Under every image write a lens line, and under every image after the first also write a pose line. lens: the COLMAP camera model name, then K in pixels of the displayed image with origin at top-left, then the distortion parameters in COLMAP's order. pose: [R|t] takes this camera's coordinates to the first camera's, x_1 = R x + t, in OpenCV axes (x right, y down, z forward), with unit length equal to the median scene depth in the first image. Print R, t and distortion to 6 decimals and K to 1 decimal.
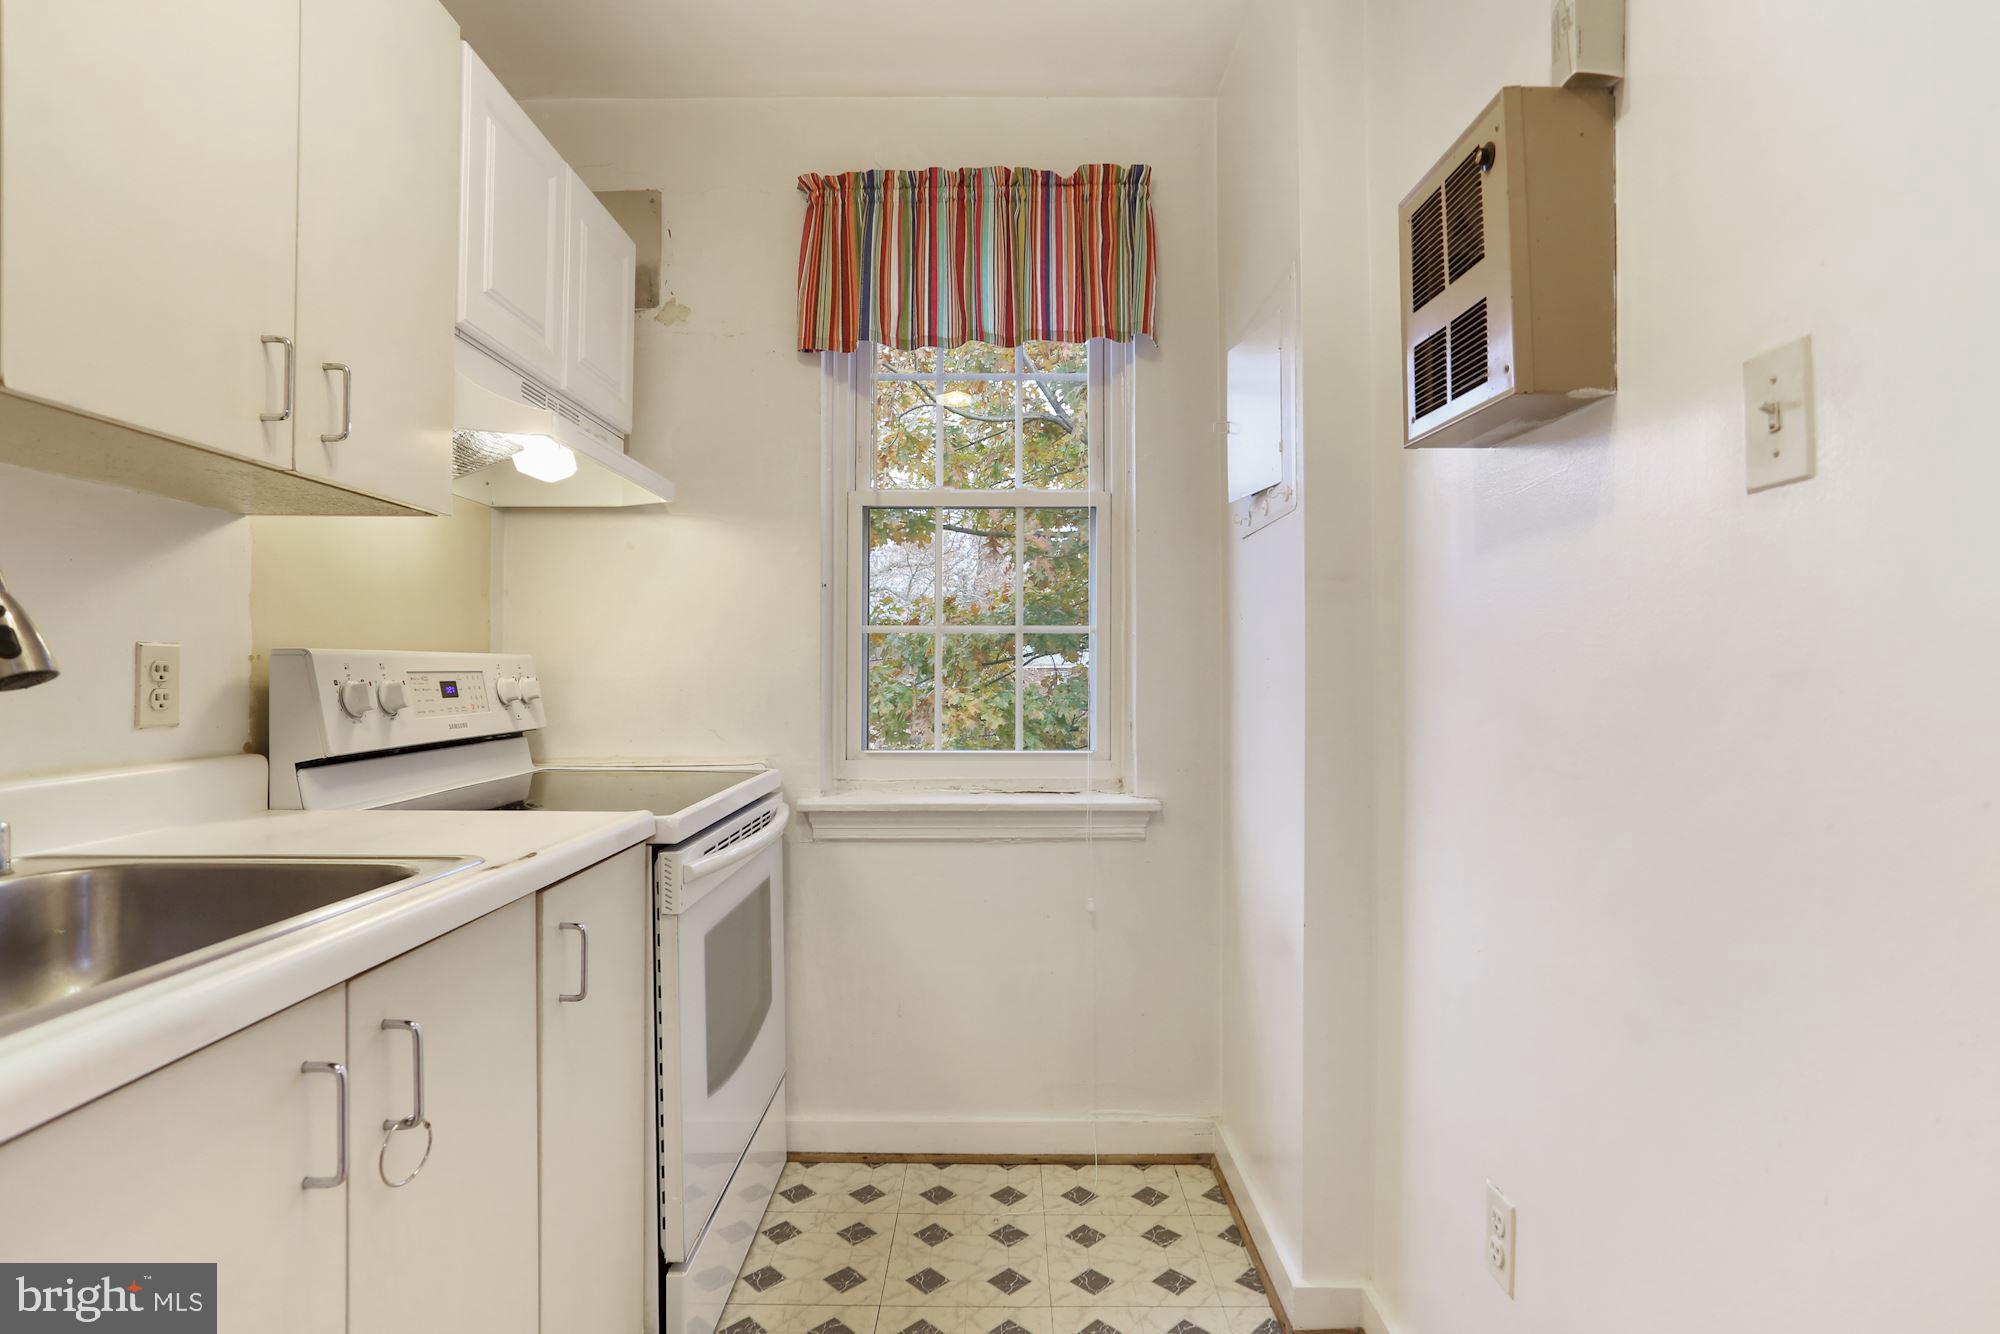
lens RADIAL K [[1013.9, 0, 1018.6], [0, 1013.9, 659.4], [0, 0, 1]] dist [-0.054061, 0.020813]
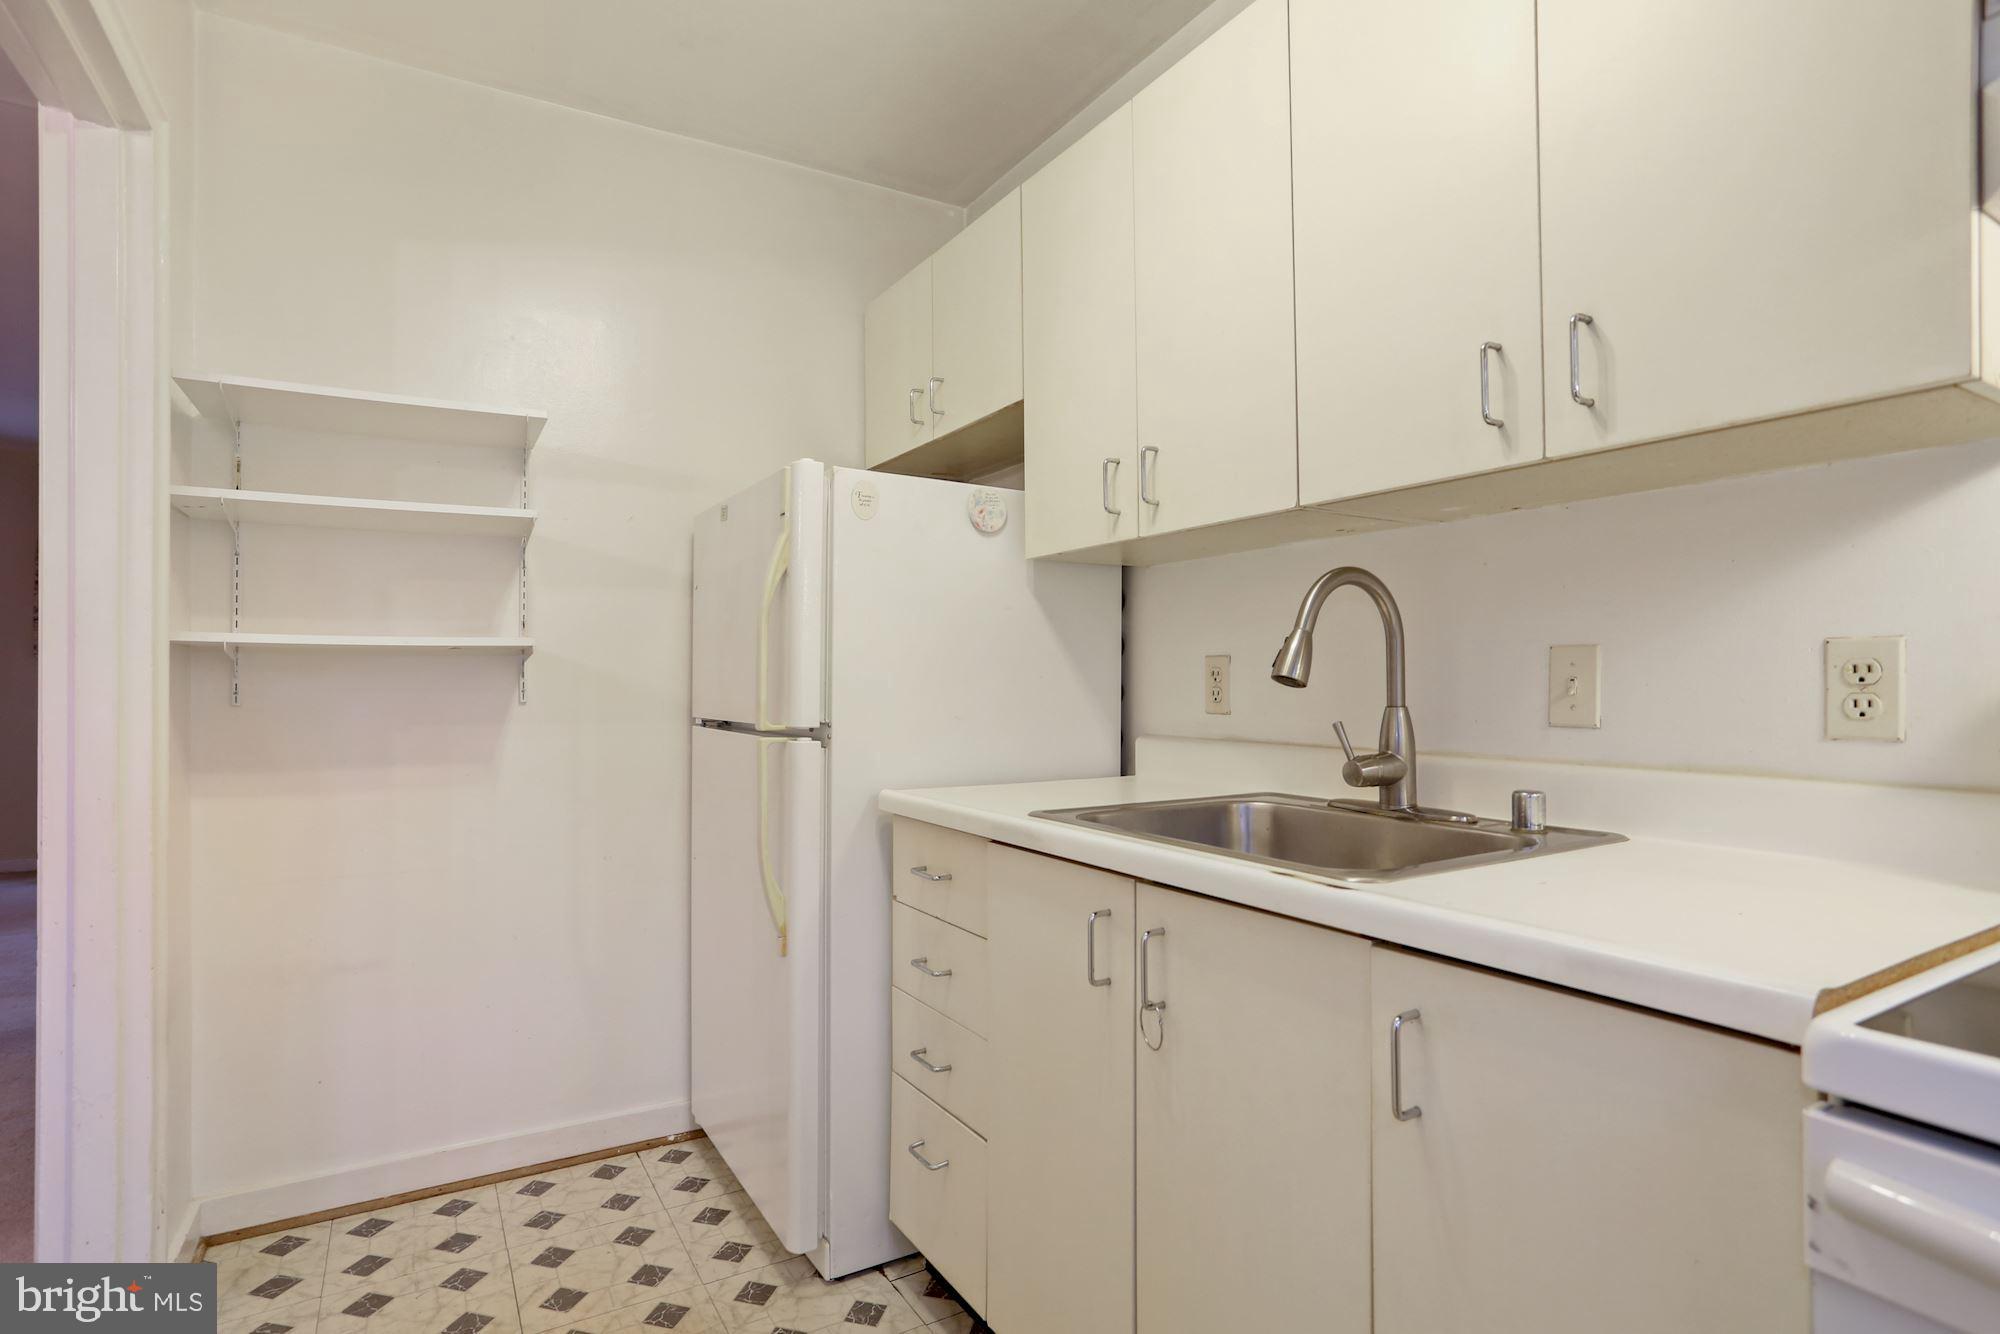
lens RADIAL K [[1013.9, 0, 1018.6], [0, 1013.9, 657.5], [0, 0, 1]] dist [-0.054061, 0.020813]
pose [[-0.868936, -0.014097, -0.494724, 0.087312], [0.005975, 0.999223, -0.038965, 0.016502], [0.494888, -0.036814, -0.868176, 0.815162]]
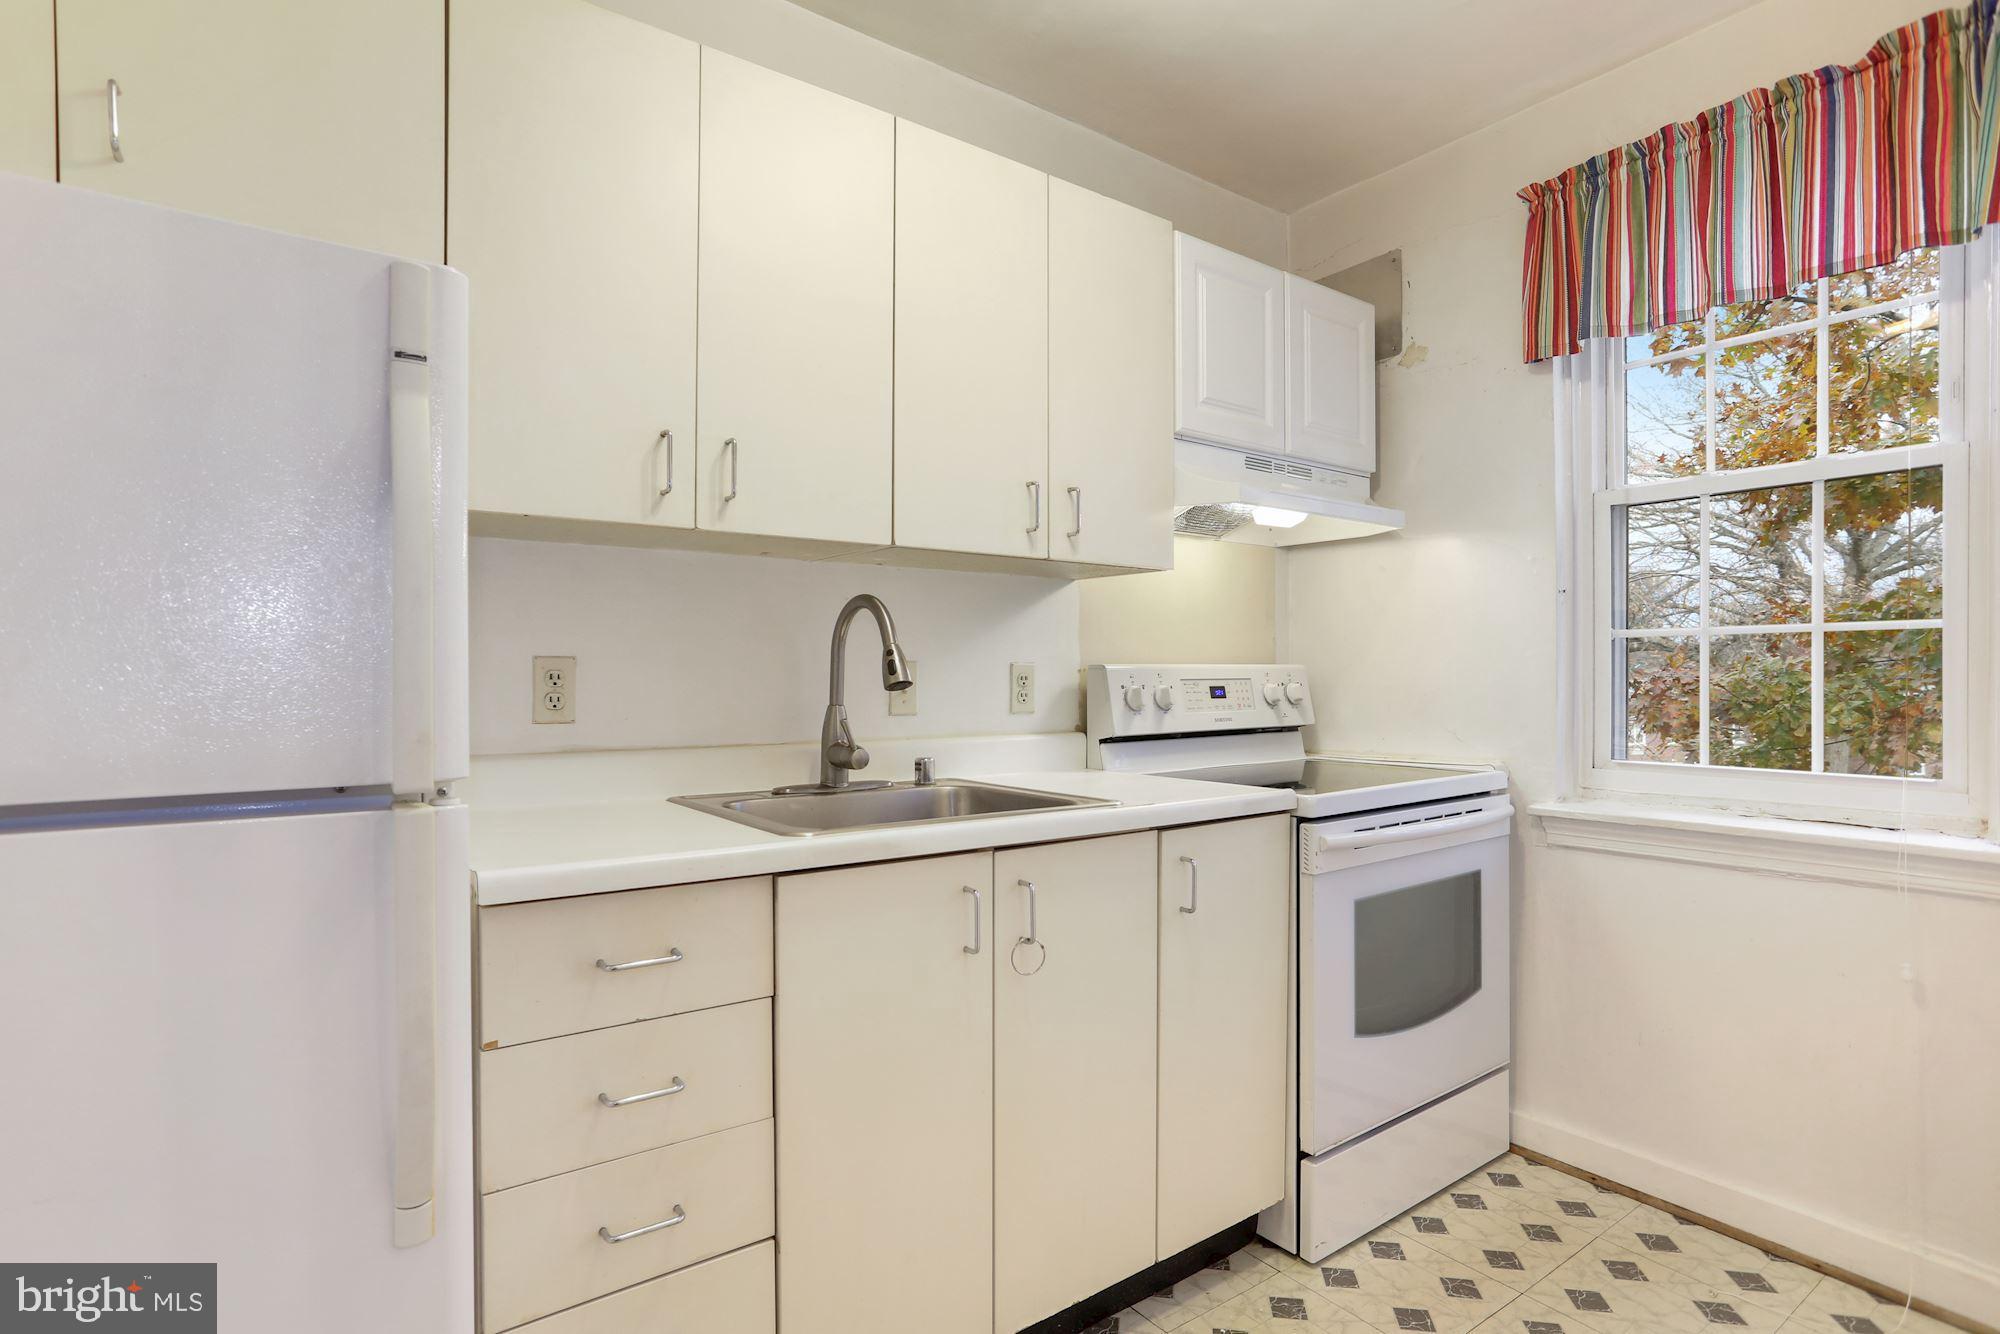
lens RADIAL K [[1013.9, 0, 980.3], [0, 1013.9, 664.9], [0, 0, 1]] dist [-0.054061, 0.020813]
pose [[0.567239, -0.010619, -0.823485, 0.310627], [0.012980, 0.999908, -0.003953, -0.004462], [0.823451, -0.008447, 0.567325, -0.029739]]
